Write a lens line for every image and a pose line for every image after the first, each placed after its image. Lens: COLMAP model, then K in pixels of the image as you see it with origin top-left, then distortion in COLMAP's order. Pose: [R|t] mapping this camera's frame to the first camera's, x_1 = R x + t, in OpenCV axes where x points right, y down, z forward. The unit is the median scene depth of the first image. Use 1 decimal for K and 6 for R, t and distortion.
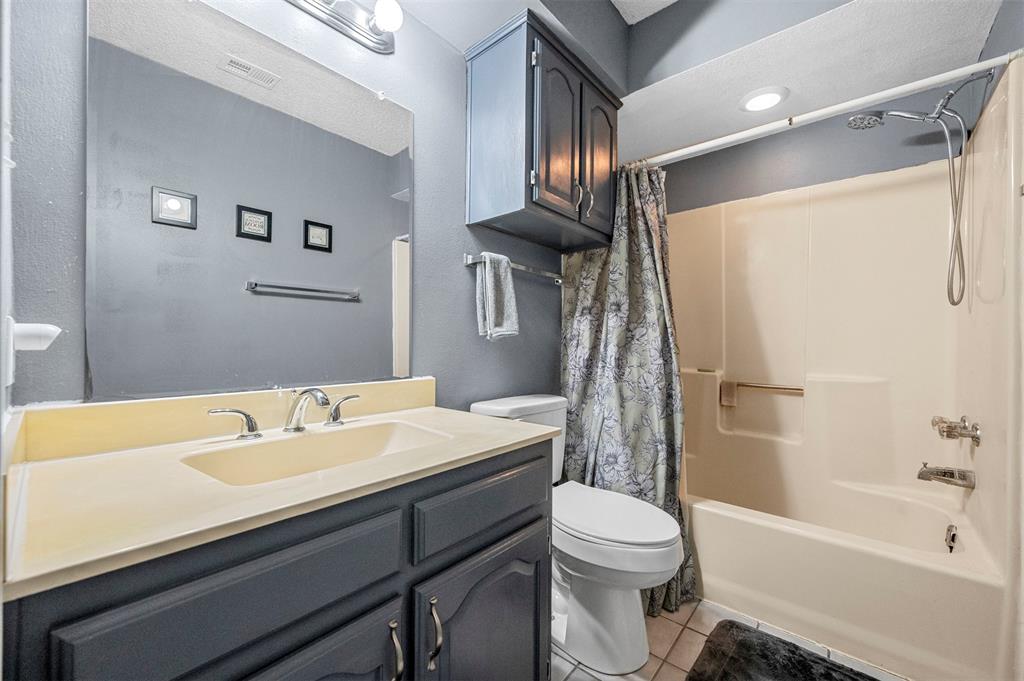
lens RADIAL K [[403.9, 0, 516.6], [0, 403.9, 339.6], [0, 0, 1]] dist [-0.002088, -0.000246]
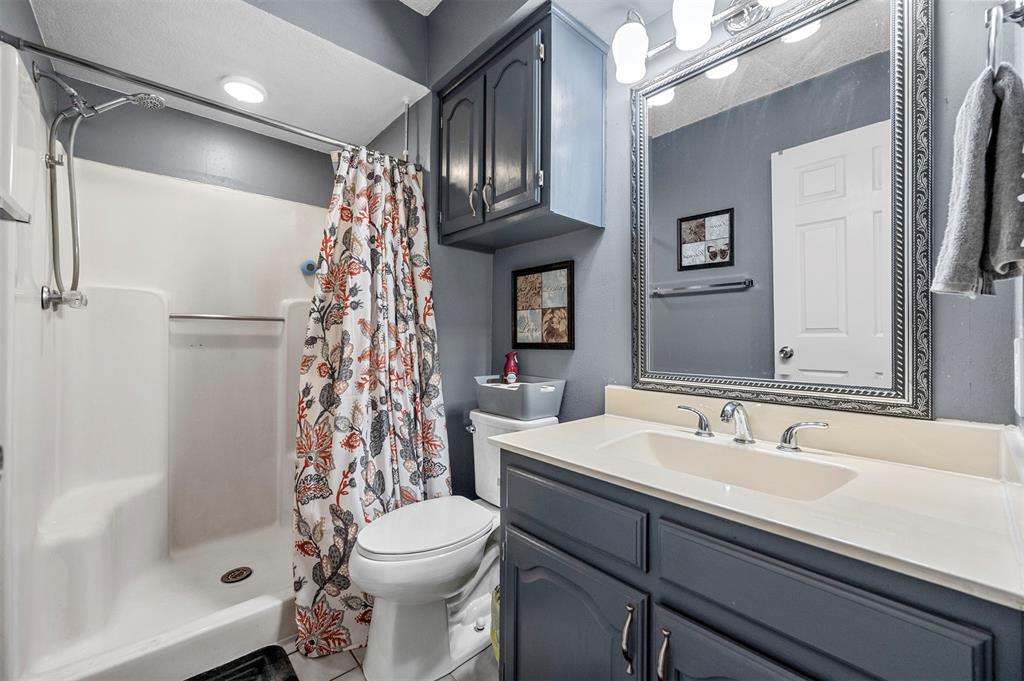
lens RADIAL K [[413.8, 0, 512.0], [0, 413.8, 340.5], [0, 0, 1]] dist [-0.001572, -0.000115]
pose [[-0.129070, -0.006814, -0.991612, 0.832379], [-0.002989, 0.999975, -0.006482, -0.031916], [0.991631, 0.002127, -0.129087, 0.795253]]
